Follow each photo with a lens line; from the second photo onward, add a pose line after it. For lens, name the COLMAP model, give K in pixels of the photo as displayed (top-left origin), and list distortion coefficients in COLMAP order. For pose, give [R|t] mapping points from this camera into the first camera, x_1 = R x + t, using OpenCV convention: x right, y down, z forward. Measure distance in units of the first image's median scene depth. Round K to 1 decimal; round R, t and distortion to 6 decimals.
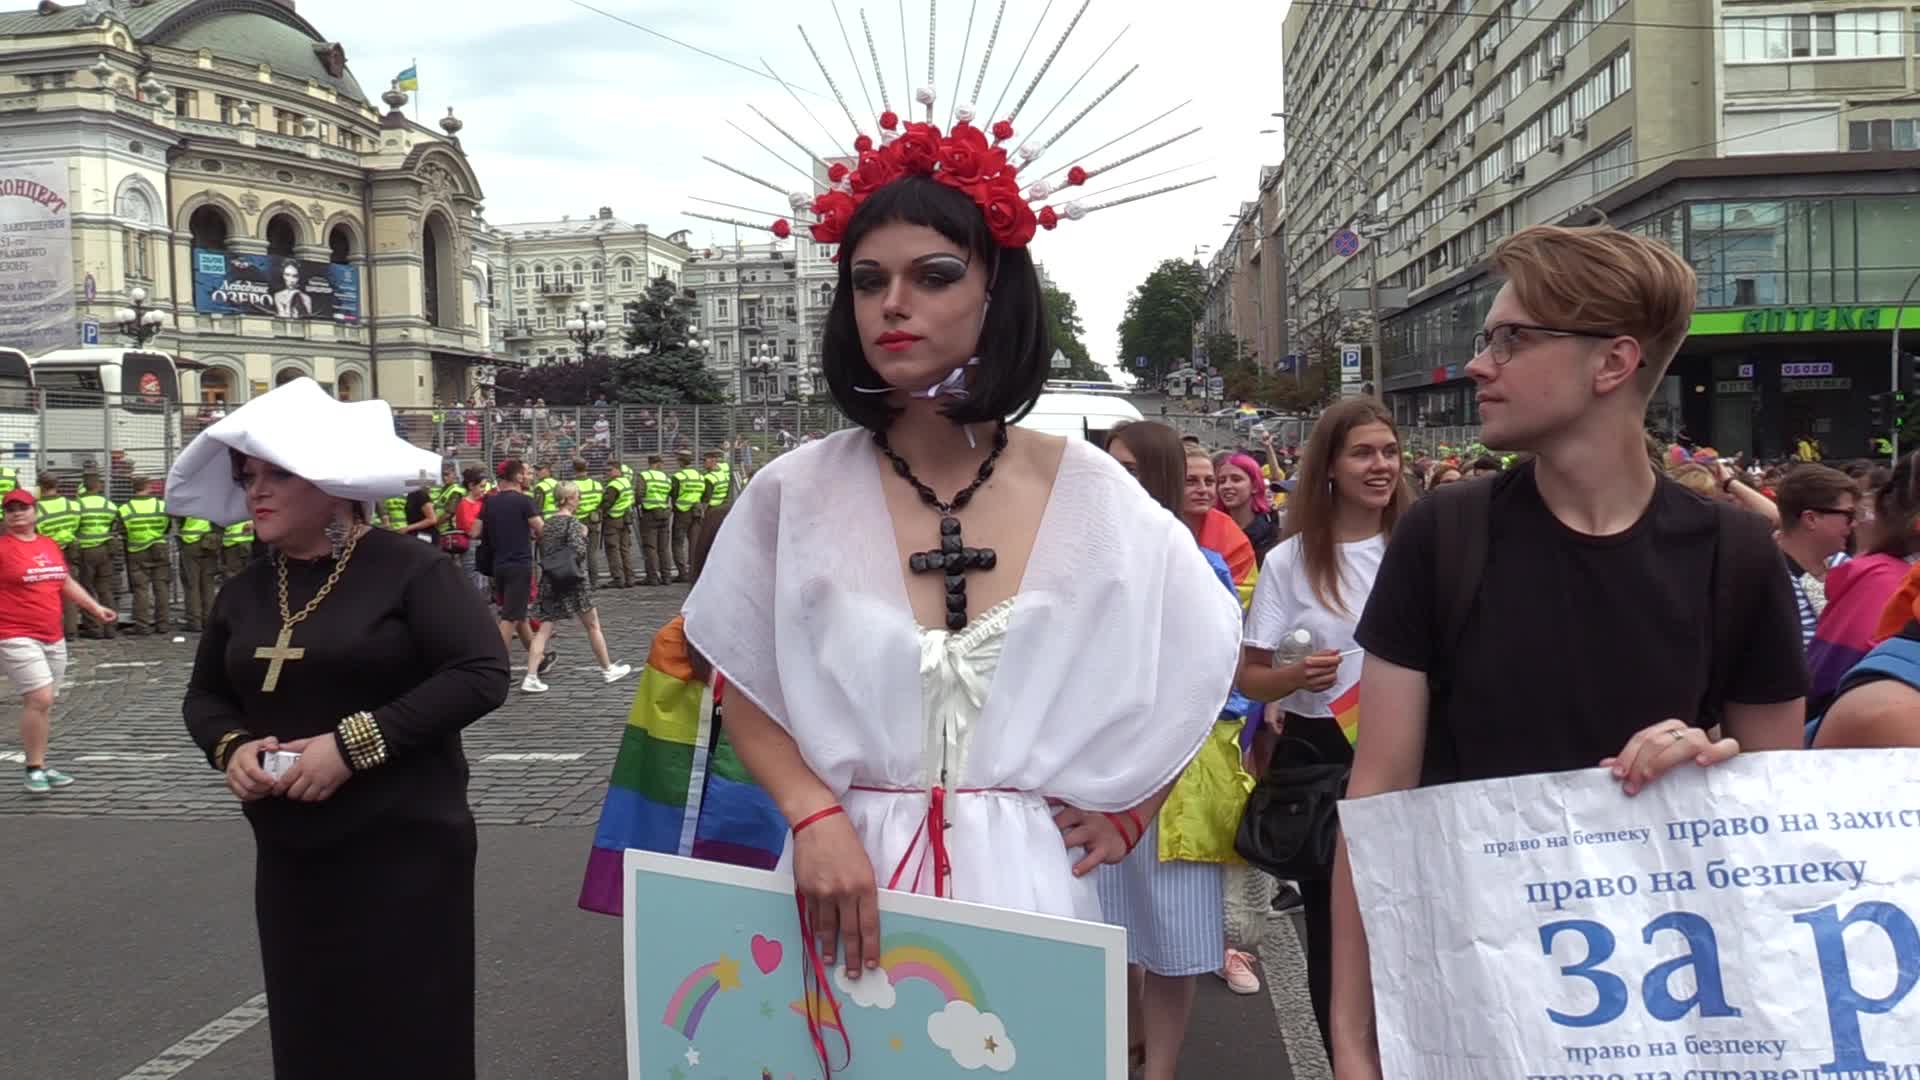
lens RADIAL K [[1510.9, 0, 960.0], [0, 1510.9, 540.0], [0, 0, 1]] dist [-0.067923, 0.010708]
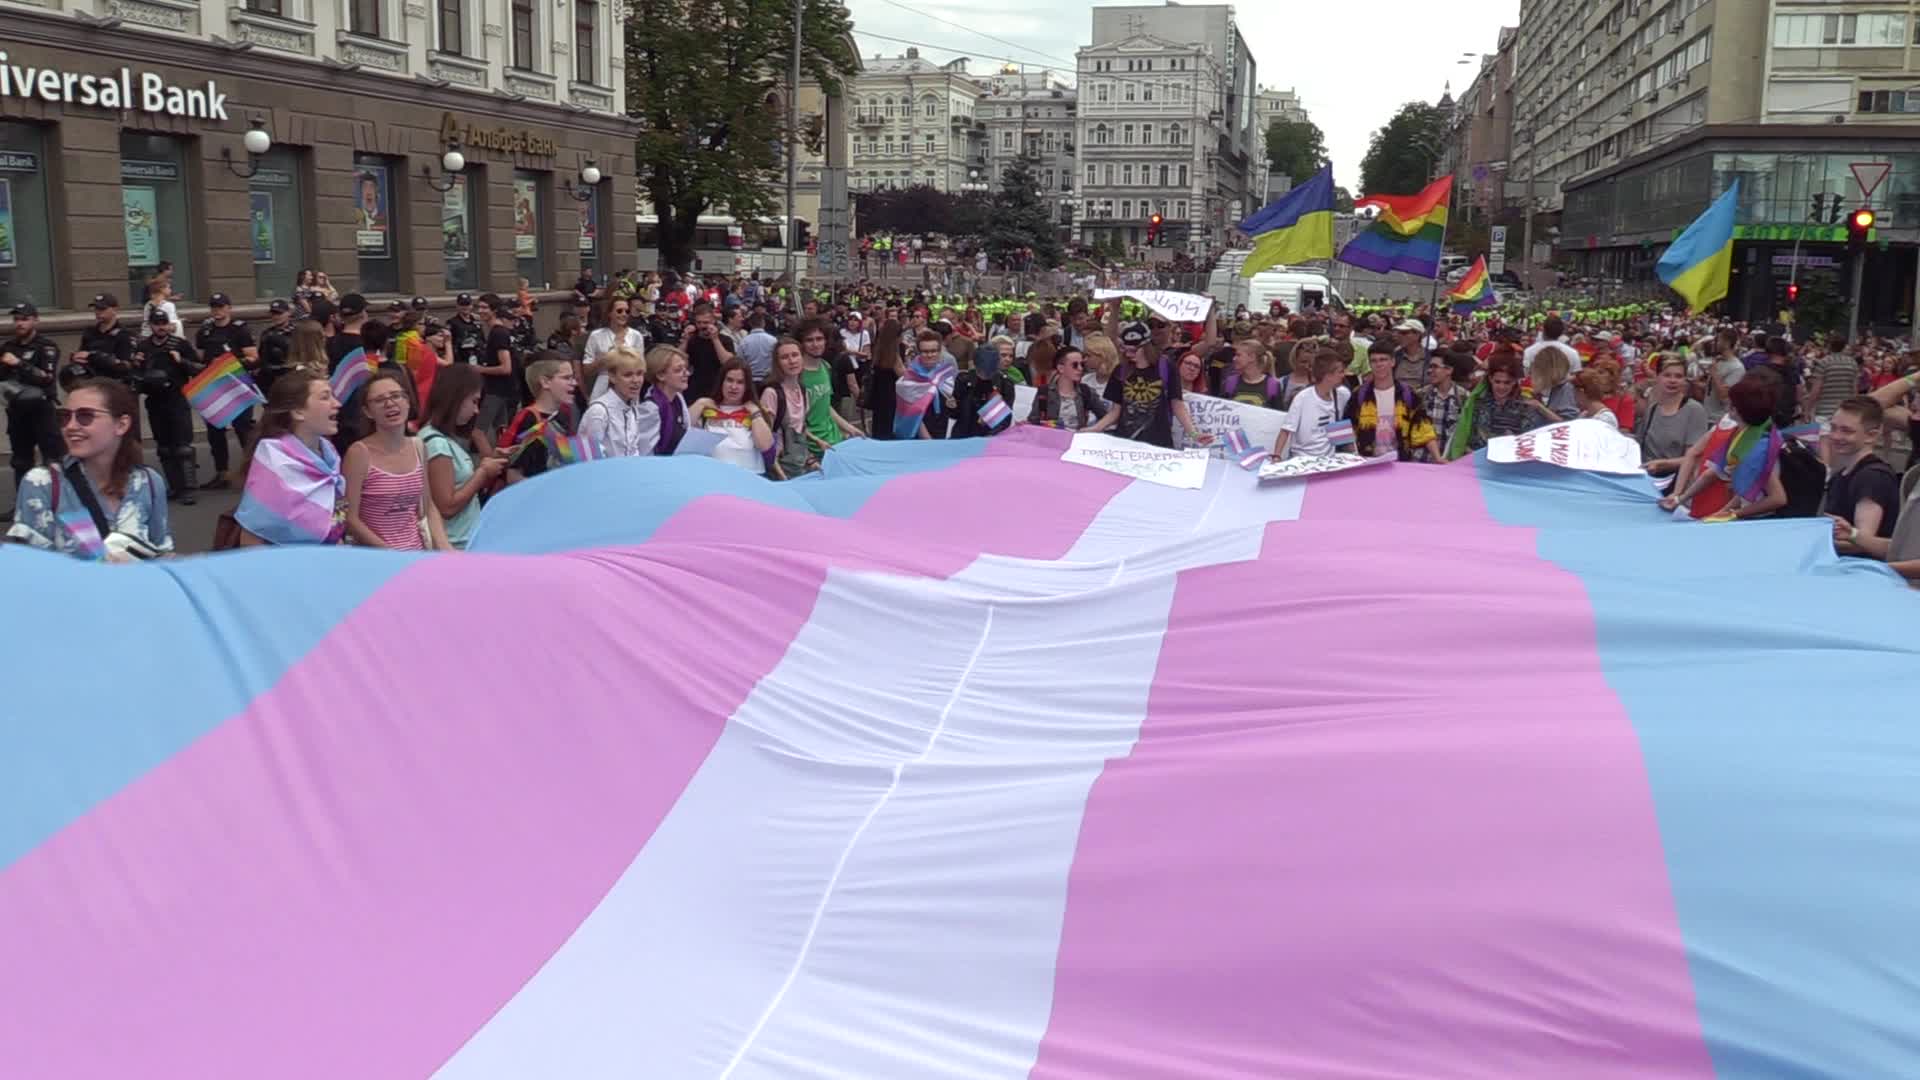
lens RADIAL K [[1510.9, 0, 960.0], [0, 1510.9, 540.0], [0, 0, 1]] dist [-0.067923, 0.010708]
pose [[0.987480, 0.068821, -0.141941, -0.021264], [-0.050743, 0.990570, 0.127265, 0.009244], [0.149361, -0.118470, 0.981660, -0.359655]]
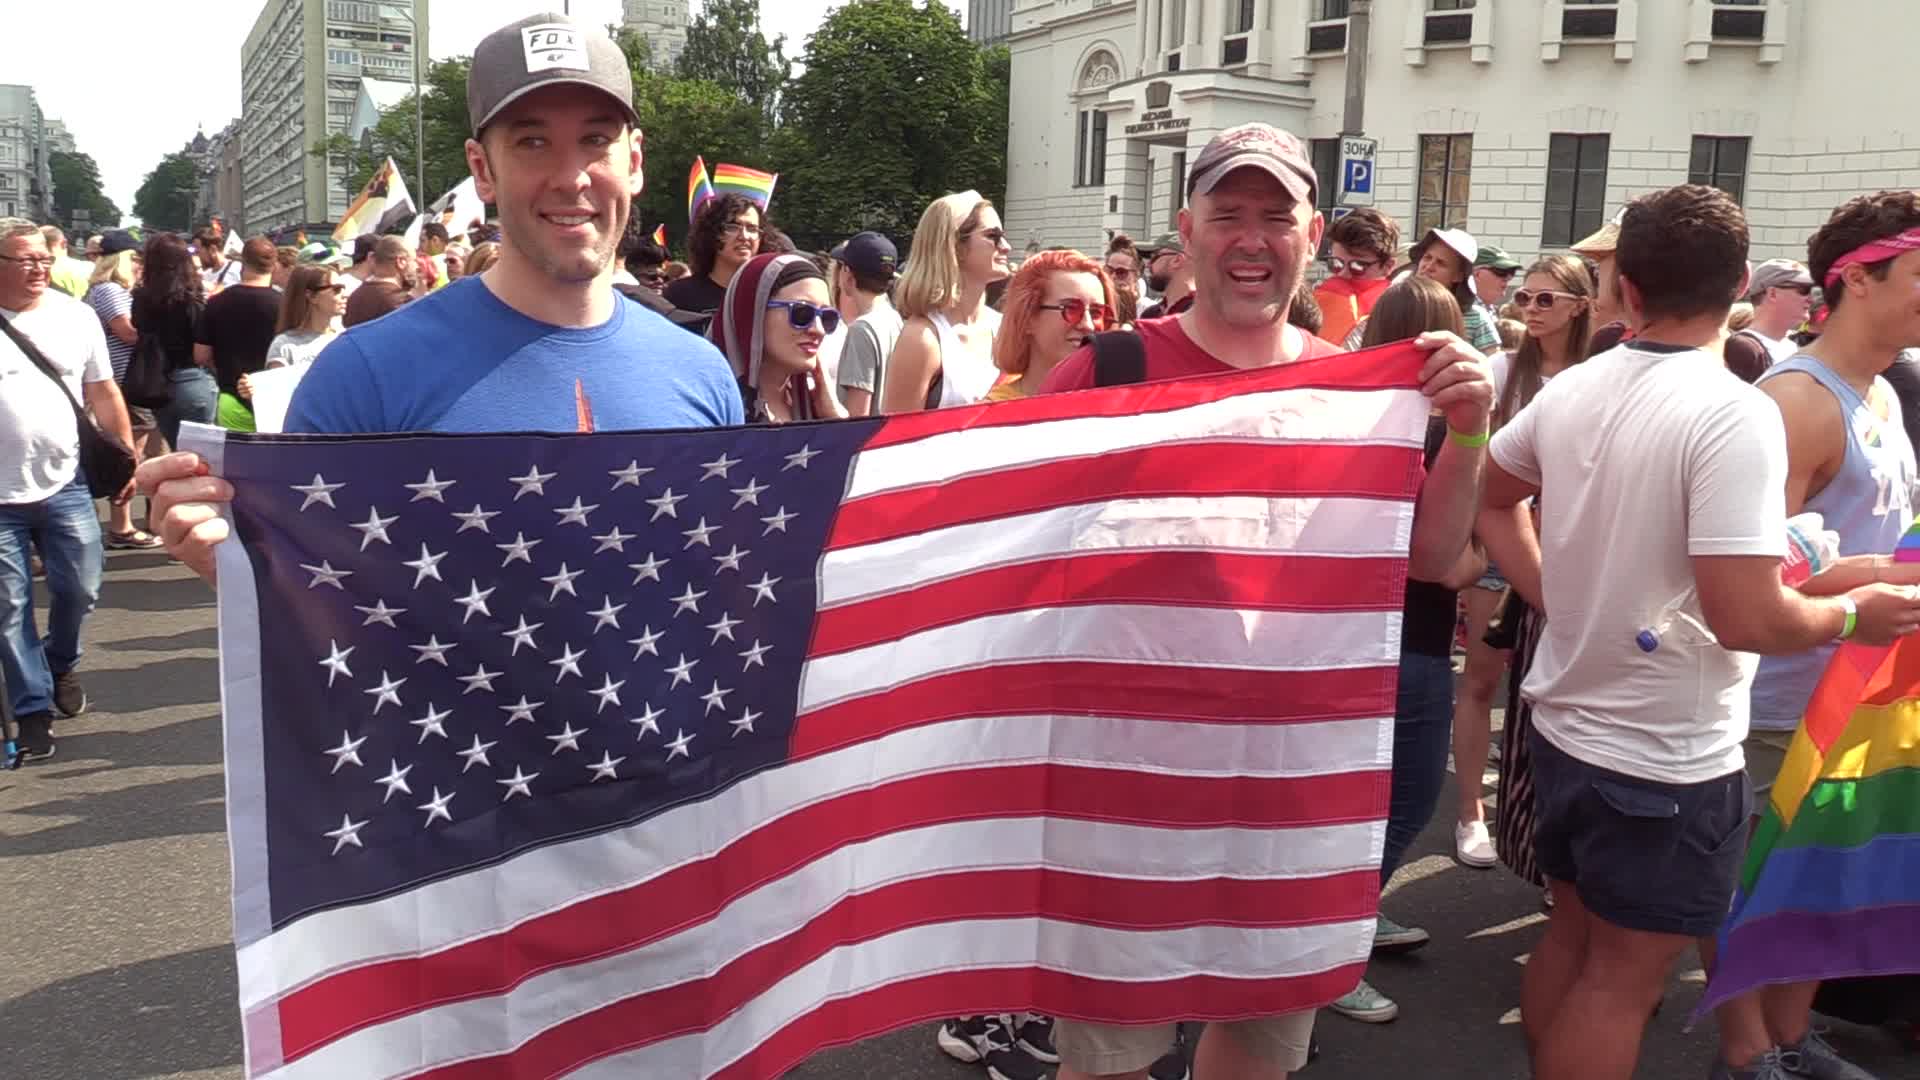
lens RADIAL K [[1510.9, 0, 960.0], [0, 1510.9, 540.0], [0, 0, 1]] dist [-0.067923, 0.010708]
pose [[0.815030, -0.033268, 0.578464, -0.230331], [-0.026471, 0.995170, 0.094530, 0.091220], [-0.578814, -0.092357, 0.810212, -1.813573]]
